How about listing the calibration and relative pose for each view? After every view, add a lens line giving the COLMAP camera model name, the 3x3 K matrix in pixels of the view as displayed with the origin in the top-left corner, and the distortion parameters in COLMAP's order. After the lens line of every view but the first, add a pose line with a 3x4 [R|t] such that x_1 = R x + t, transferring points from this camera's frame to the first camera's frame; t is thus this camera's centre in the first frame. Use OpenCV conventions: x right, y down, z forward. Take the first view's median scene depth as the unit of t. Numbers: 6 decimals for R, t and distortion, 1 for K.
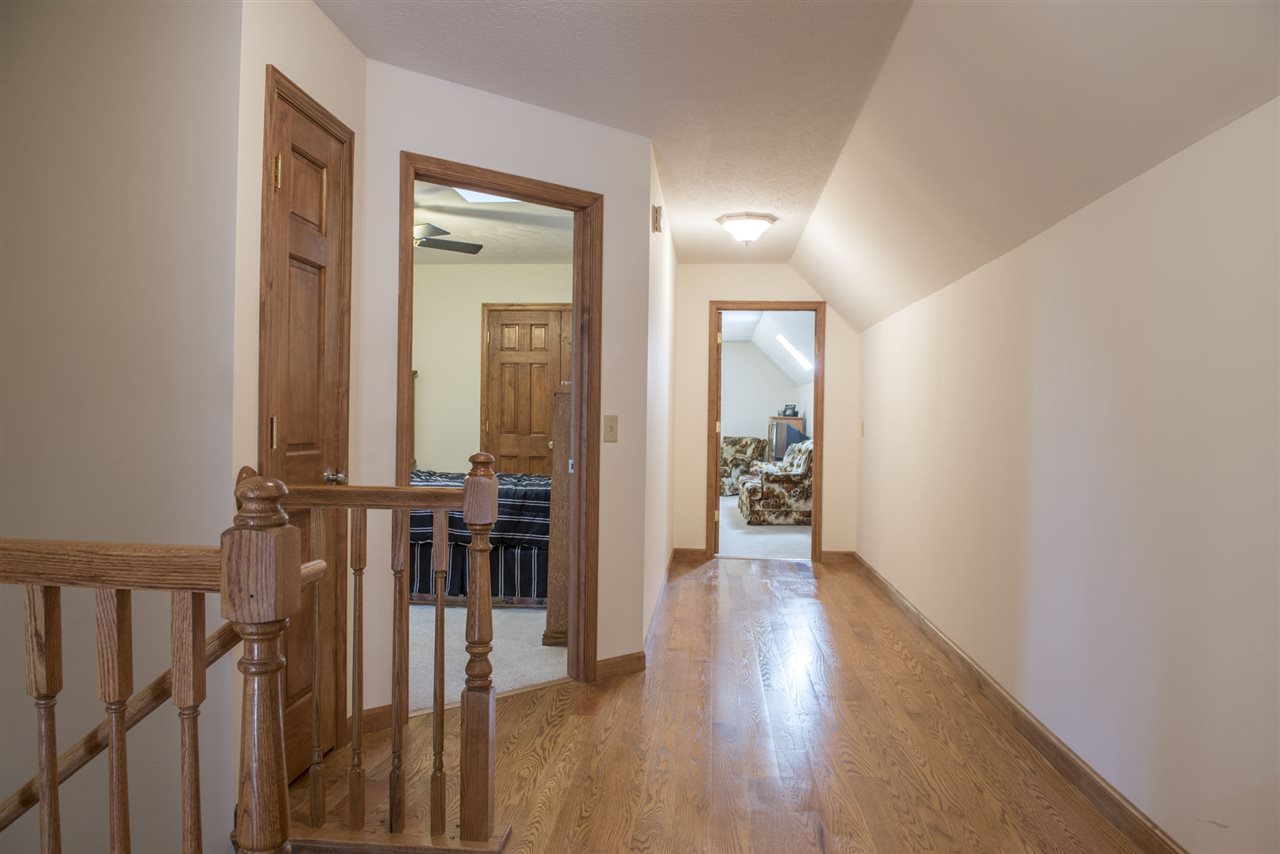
lens RADIAL K [[905.5, 0, 633.3], [0, 905.5, 429.3], [0, 0, 1]] dist [-0.040053, -0.009541]
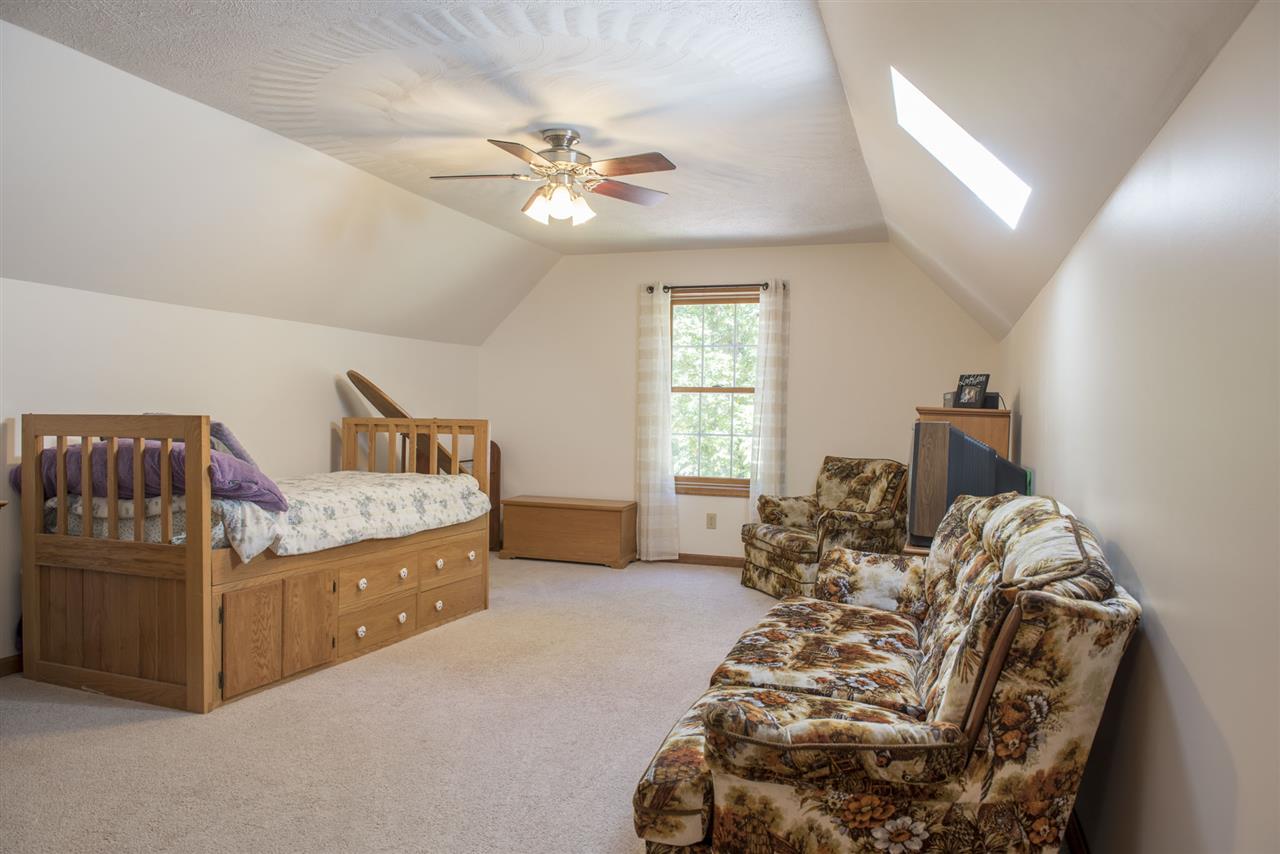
lens RADIAL K [[905.5, 0, 633.3], [0, 905.5, 429.3], [0, 0, 1]] dist [-0.040053, -0.009541]
pose [[0.970521, 0.010431, -0.240792, 0.124979], [-0.011000, 0.999939, -0.001019, -0.003875], [0.240767, 0.003638, 0.970576, 0.606698]]
